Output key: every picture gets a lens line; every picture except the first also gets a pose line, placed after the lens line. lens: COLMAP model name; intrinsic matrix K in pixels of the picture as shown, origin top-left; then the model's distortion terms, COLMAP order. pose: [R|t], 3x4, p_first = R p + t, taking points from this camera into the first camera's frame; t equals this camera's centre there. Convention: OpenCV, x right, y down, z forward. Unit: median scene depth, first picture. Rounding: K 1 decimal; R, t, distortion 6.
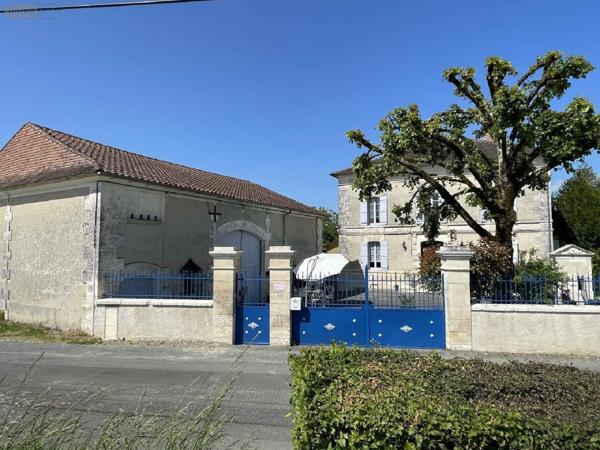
lens RADIAL K [[353.4, 0, 306.6], [0, 353.4, 219.2], [0, 0, 1]] dist [0.004556, 0.001690]
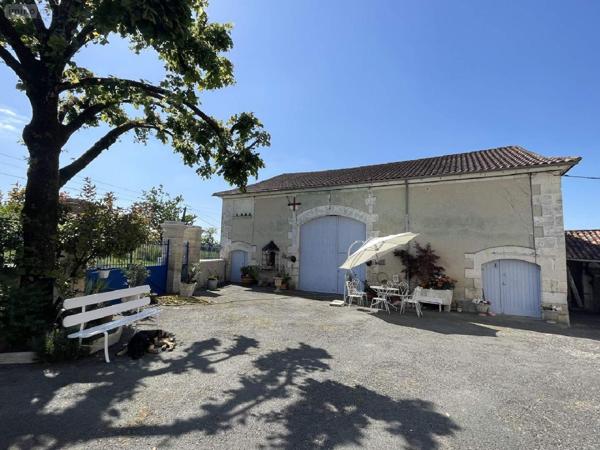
lens RADIAL K [[317.7, 0, 300.0], [0, 317.7, 225.0], [0, 0, 1]] dist [0.000988, -0.000267]
pose [[-0.026301, -0.085149, -0.996021, 0.744356], [0.056498, 0.994646, -0.086524, 0.137401], [0.998056, -0.058549, -0.021350, 0.955256]]
